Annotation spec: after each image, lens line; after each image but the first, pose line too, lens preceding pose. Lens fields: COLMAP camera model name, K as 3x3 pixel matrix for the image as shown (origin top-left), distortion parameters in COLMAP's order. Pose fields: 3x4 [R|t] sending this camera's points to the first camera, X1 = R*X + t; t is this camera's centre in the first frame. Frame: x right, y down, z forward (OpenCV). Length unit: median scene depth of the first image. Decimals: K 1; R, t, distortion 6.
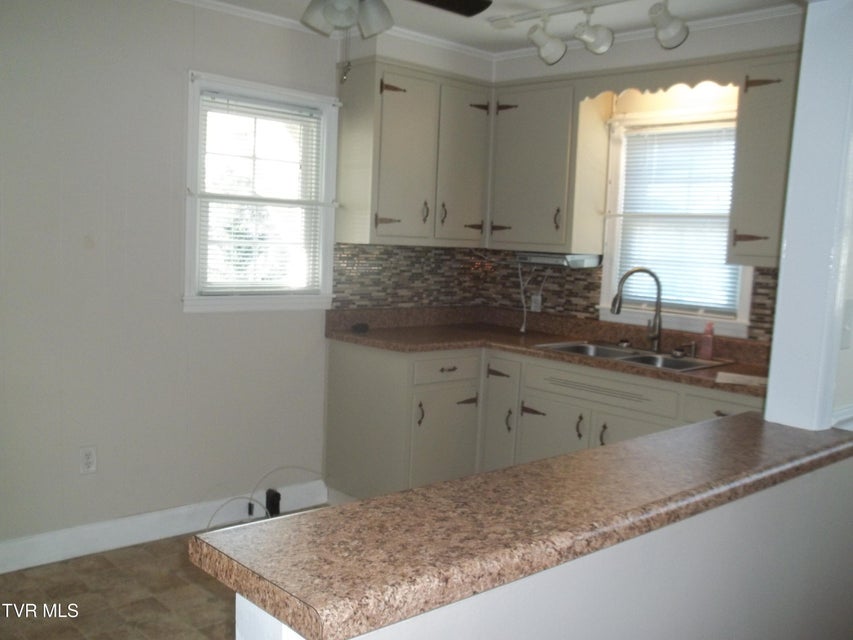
lens RADIAL K [[836.3, 0, 415.9], [0, 836.3, 331.0], [0, 0, 1]] dist [-0.117267, 0.174624]
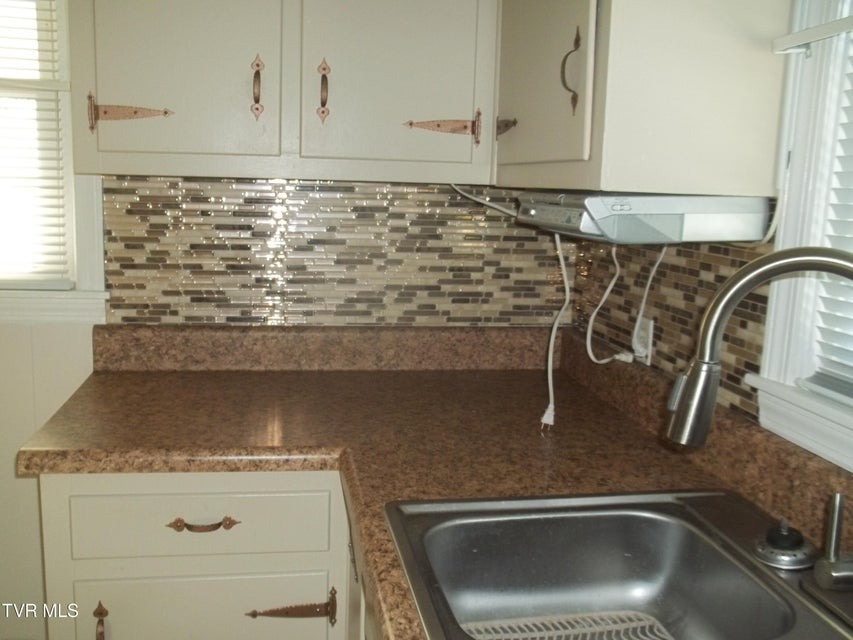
lens RADIAL K [[836.3, 0, 415.9], [0, 836.3, 331.0], [0, 0, 1]] dist [-0.117267, 0.174624]
pose [[0.841269, 0.077749, -0.534996, 0.266671], [-0.055707, 0.996804, 0.057264, -0.054714], [0.537738, -0.018371, 0.842912, 0.682596]]
